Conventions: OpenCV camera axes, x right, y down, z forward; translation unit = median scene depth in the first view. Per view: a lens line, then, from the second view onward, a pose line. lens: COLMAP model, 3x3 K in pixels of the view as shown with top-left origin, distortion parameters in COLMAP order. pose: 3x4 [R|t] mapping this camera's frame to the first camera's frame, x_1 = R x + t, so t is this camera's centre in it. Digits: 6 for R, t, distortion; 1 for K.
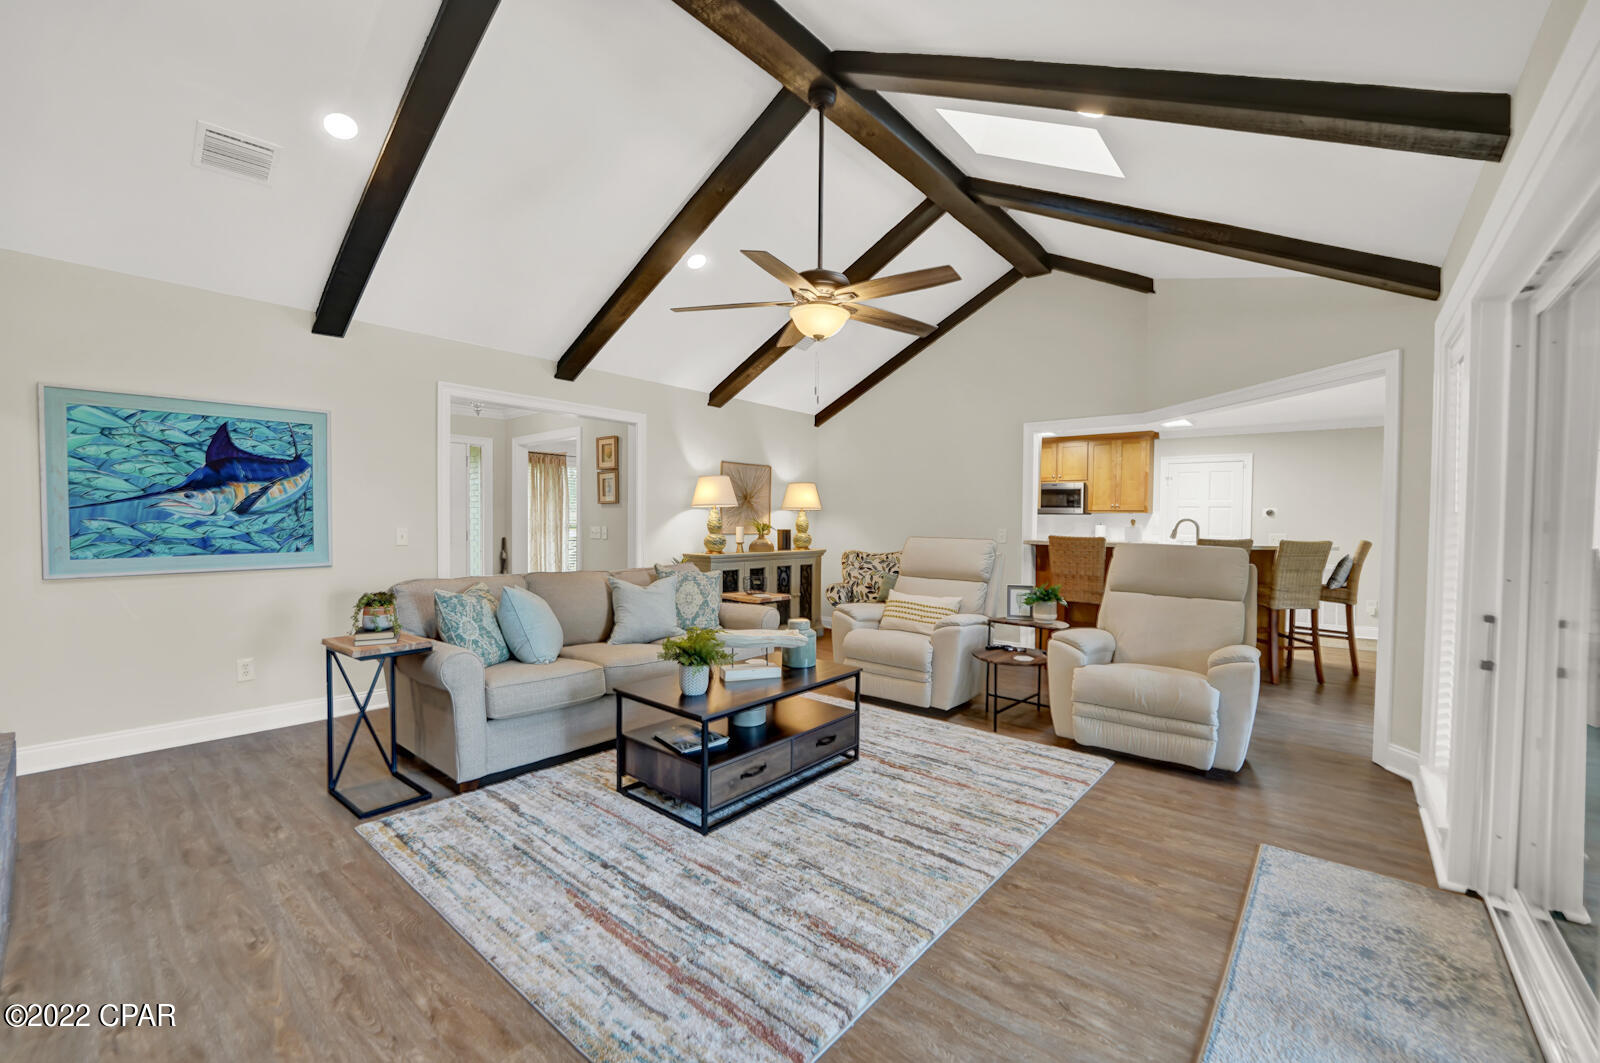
lens RADIAL K [[652.8, 0, 787.0], [0, 652.8, 532.3], [0, 0, 1]] dist [-0.023809, 0.000491]
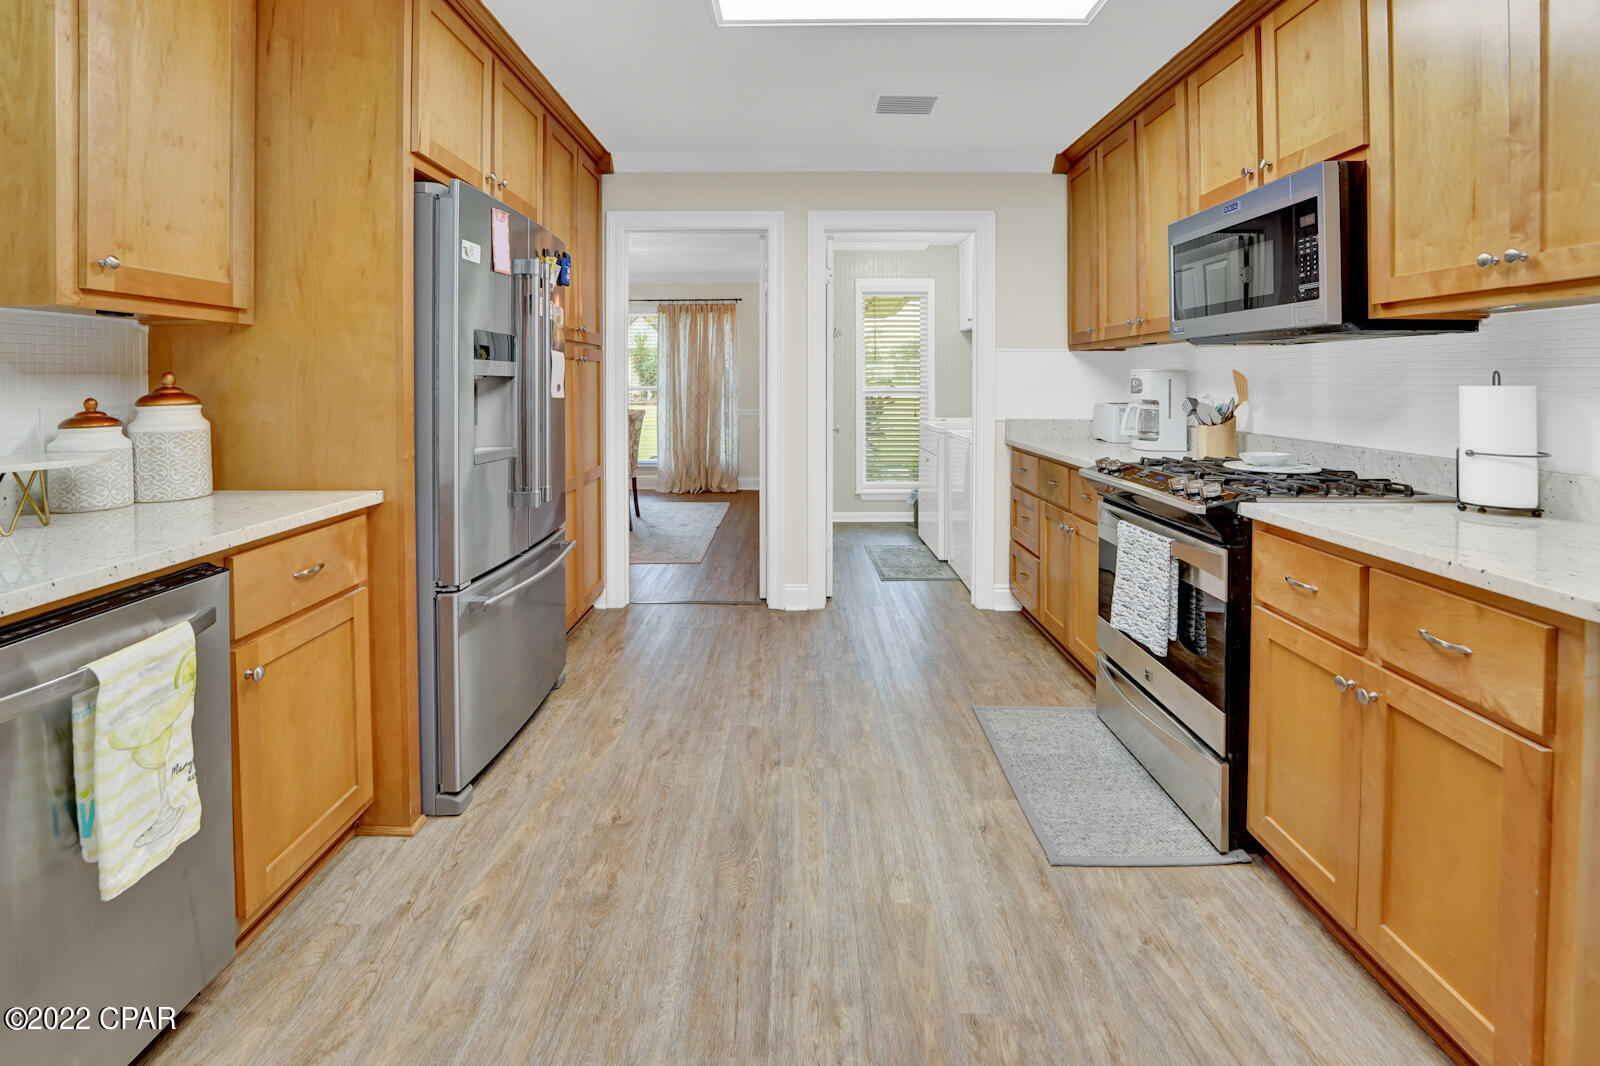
lens RADIAL K [[697.4, 0, 800.1], [0, 697.4, 388.1], [0, 0, 1]] dist [-0.023630, 0.000284]
pose [[0.649823, -0.005415, -0.760066, 0.819968], [-0.006593, 0.999897, -0.012761, -0.010940], [0.760057, 0.013304, 0.649720, 1.216223]]
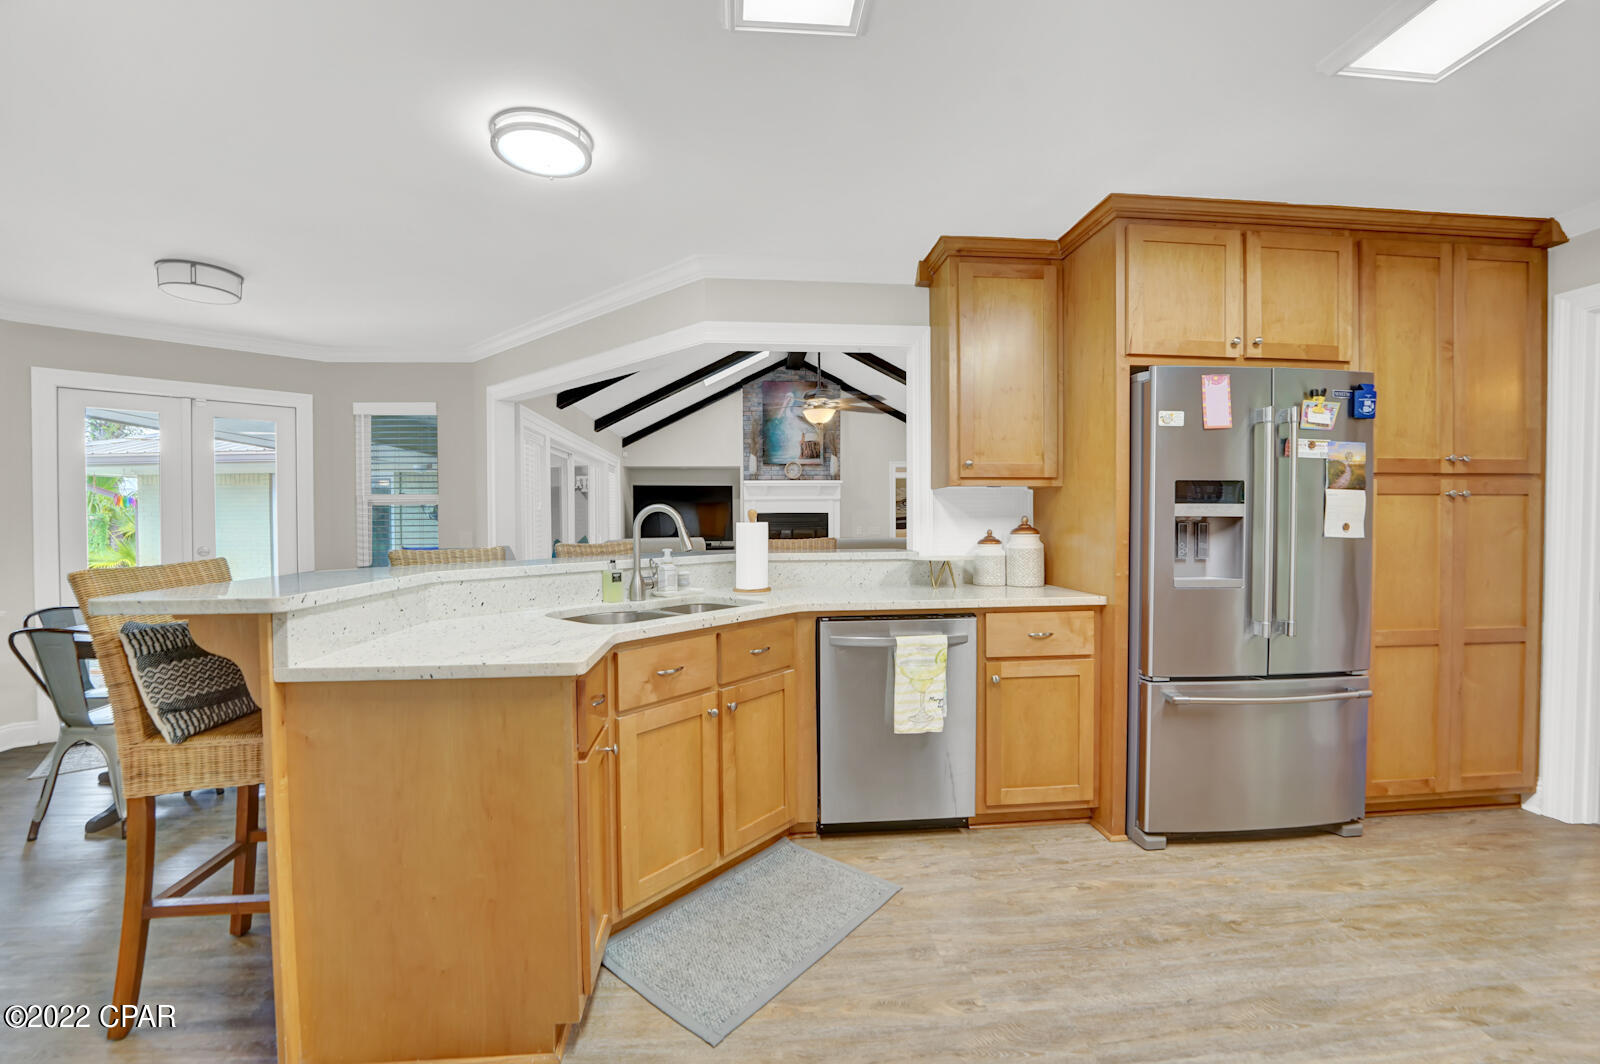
lens RADIAL K [[652.8, 0, 787.0], [0, 652.8, 532.8], [0, 0, 1]] dist [-0.023809, 0.000491]
pose [[-0.708755, 0.001418, -0.705453, 0.916154], [-0.018872, 0.999602, 0.020970, -0.014216], [0.705202, 0.028176, -0.708446, 1.446116]]
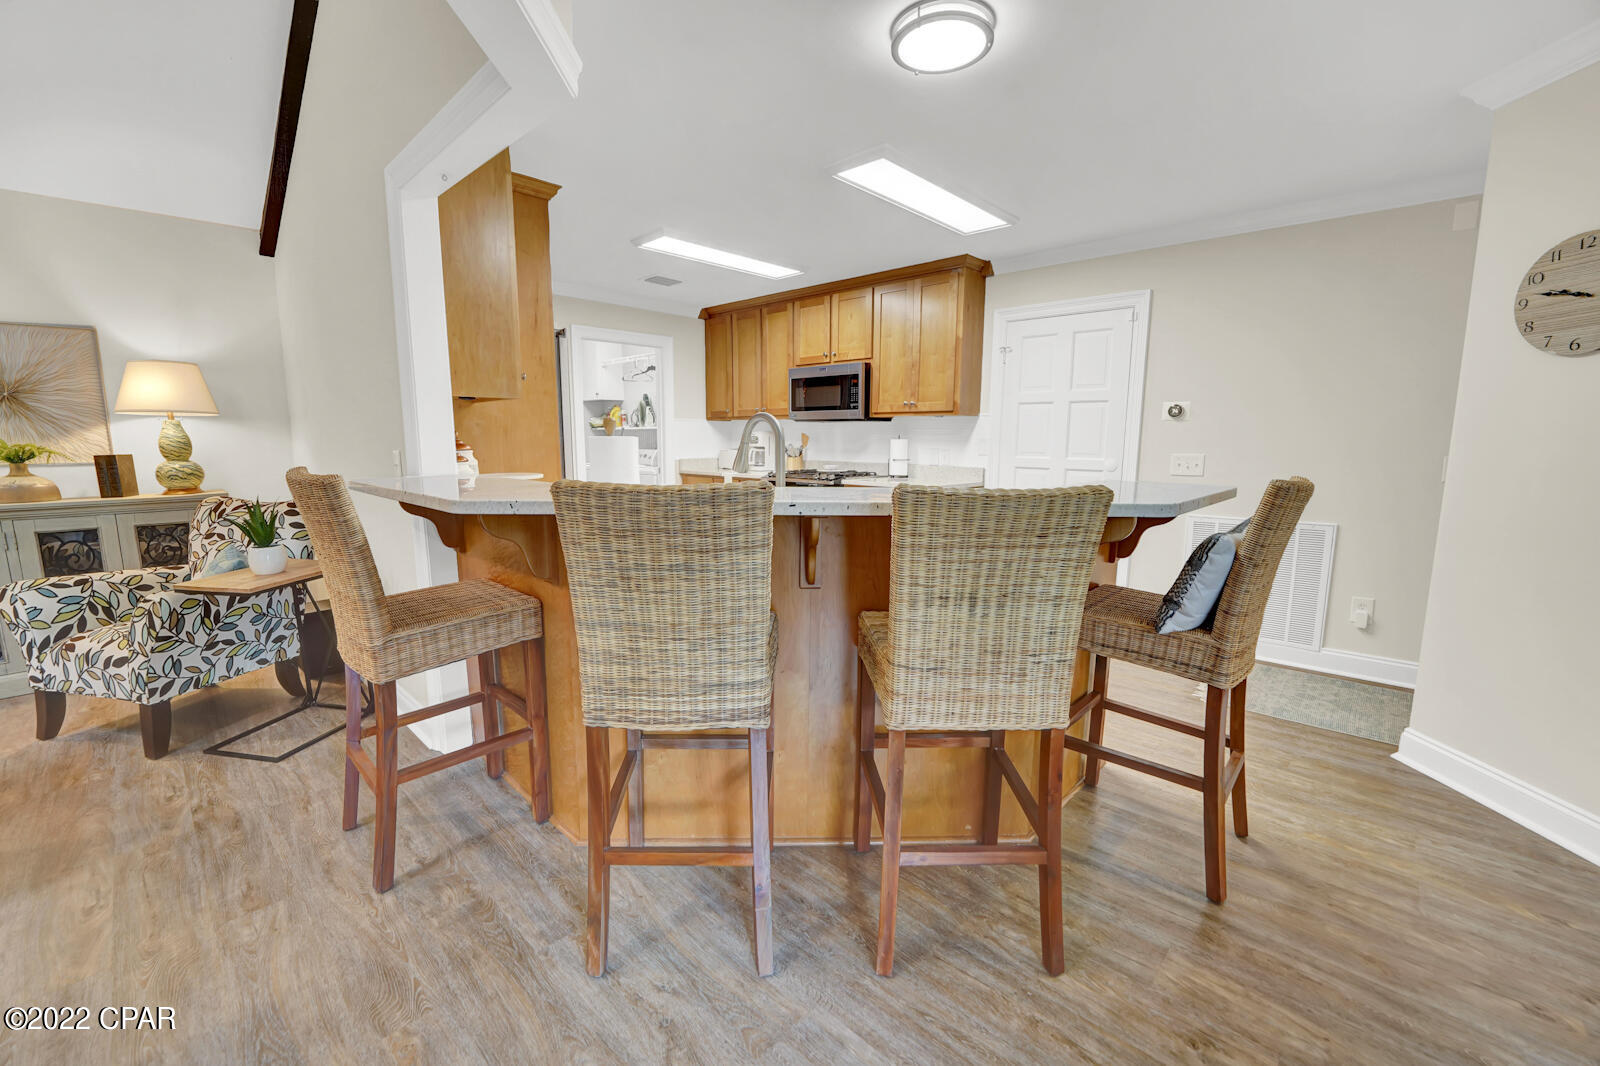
lens RADIAL K [[652.8, 0, 787.0], [0, 652.8, 533.8], [0, 0, 1]] dist [-0.023809, 0.000491]
pose [[0.998436, 0.001041, -0.055899, 0.682685], [0.006029, 0.991992, 0.126161, -0.002253], [0.055582, -0.126300, 0.990434, 0.681273]]
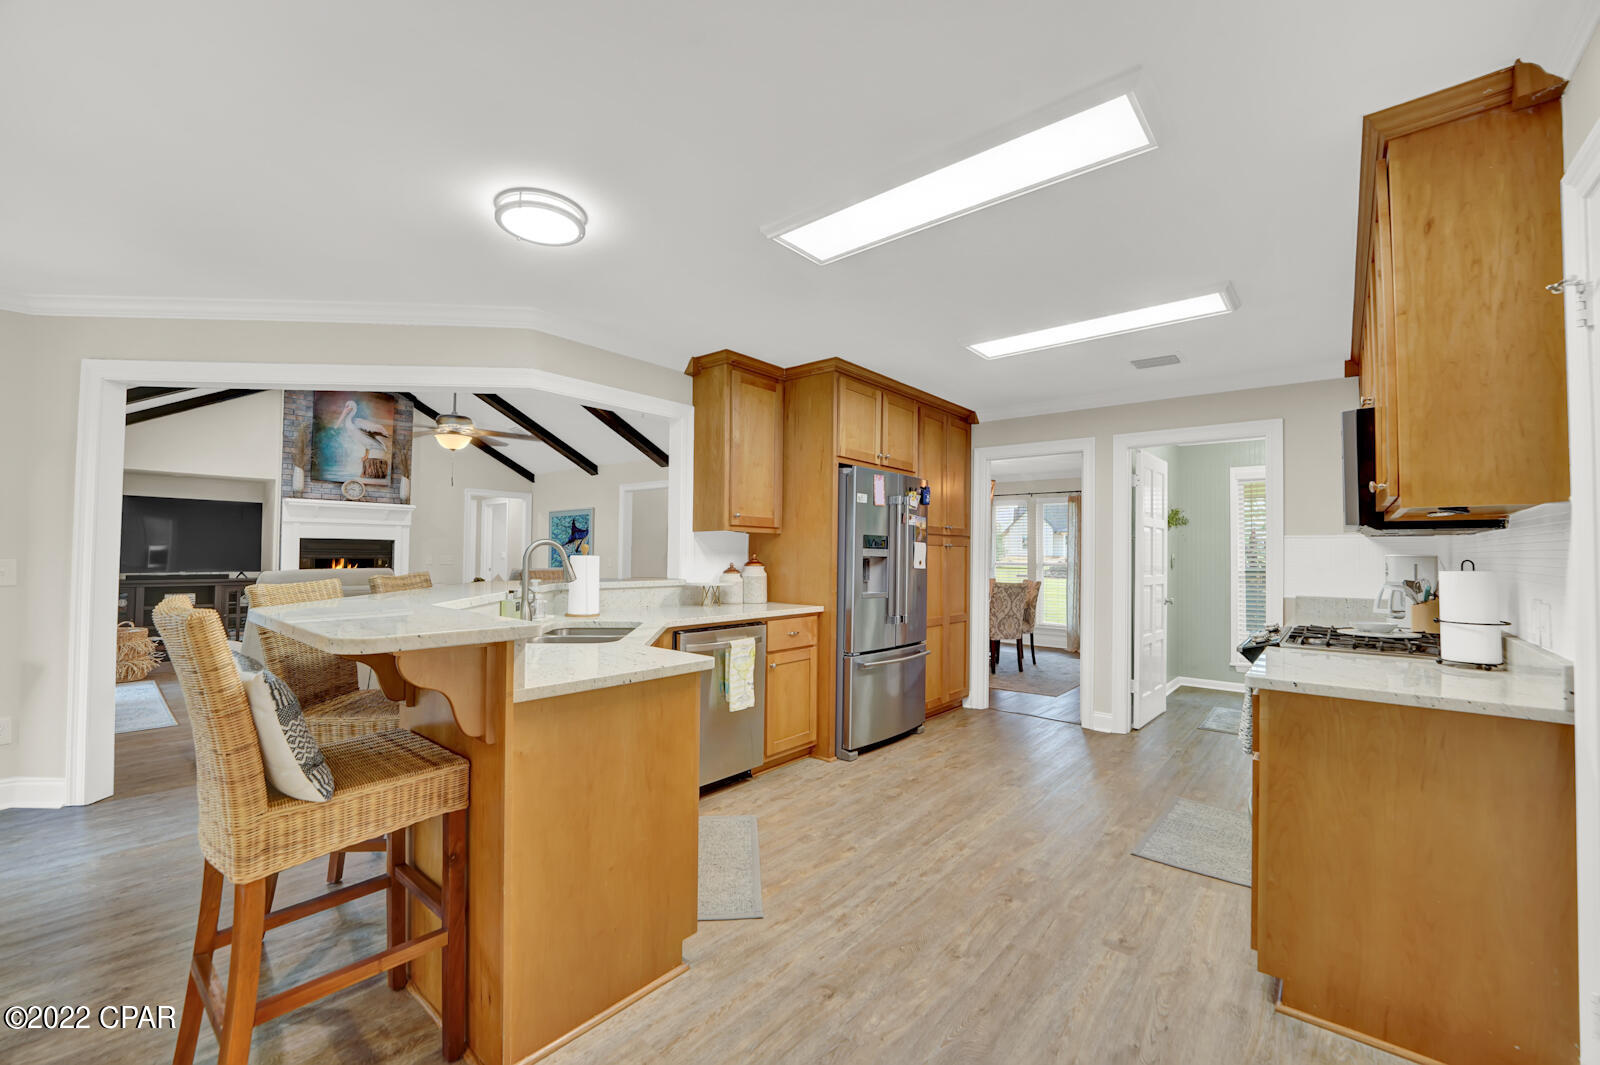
lens RADIAL K [[652.8, 0, 787.0], [0, 652.8, 533.3], [0, 0, 1]] dist [-0.023809, 0.000491]
pose [[-0.011823, -0.044697, -0.998931, 1.161116], [-0.032882, 0.998478, -0.044287, -0.011159], [0.999389, 0.032323, -0.013275, 1.247588]]
